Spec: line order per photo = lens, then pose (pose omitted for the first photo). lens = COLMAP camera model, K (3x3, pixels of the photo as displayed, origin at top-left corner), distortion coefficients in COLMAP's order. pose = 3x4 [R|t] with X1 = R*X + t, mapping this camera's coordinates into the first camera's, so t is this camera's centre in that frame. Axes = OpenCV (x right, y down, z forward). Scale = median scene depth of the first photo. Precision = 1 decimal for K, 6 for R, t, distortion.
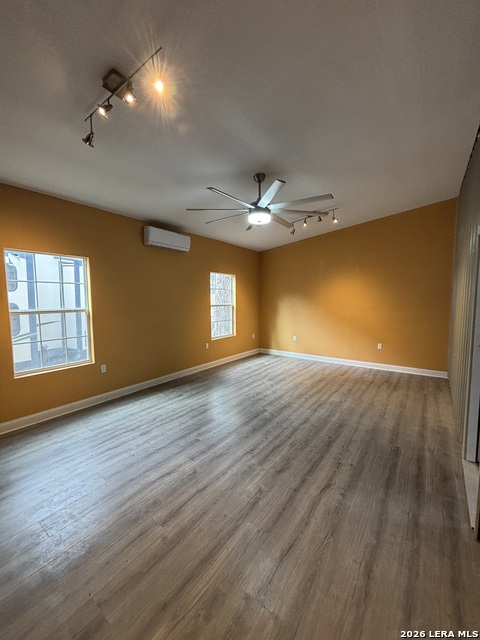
lens RADIAL K [[257.6, 0, 243.9], [0, 257.6, 316.1], [0, 0, 1]] dist [0.012847, -0.000107]
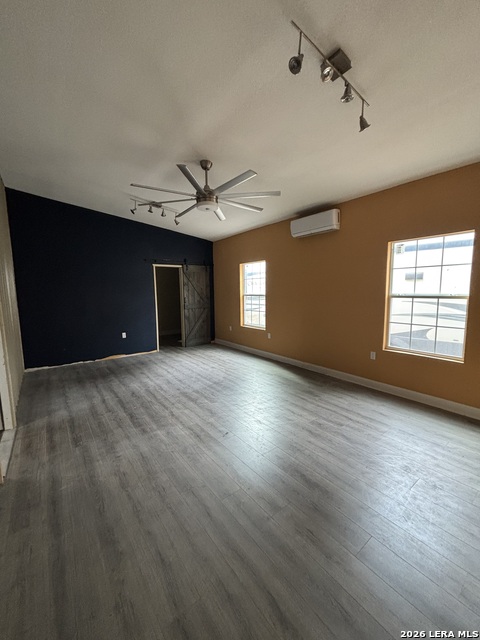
lens RADIAL K [[257.6, 0, 244.6], [0, 257.6, 323.4], [0, 0, 1]] dist [0.012847, -0.000107]
pose [[-0.274421, 0.134578, -0.952146, 1.148233], [-0.050535, 0.986772, 0.154037, -0.111050], [0.960281, 0.090388, -0.263990, 1.627080]]
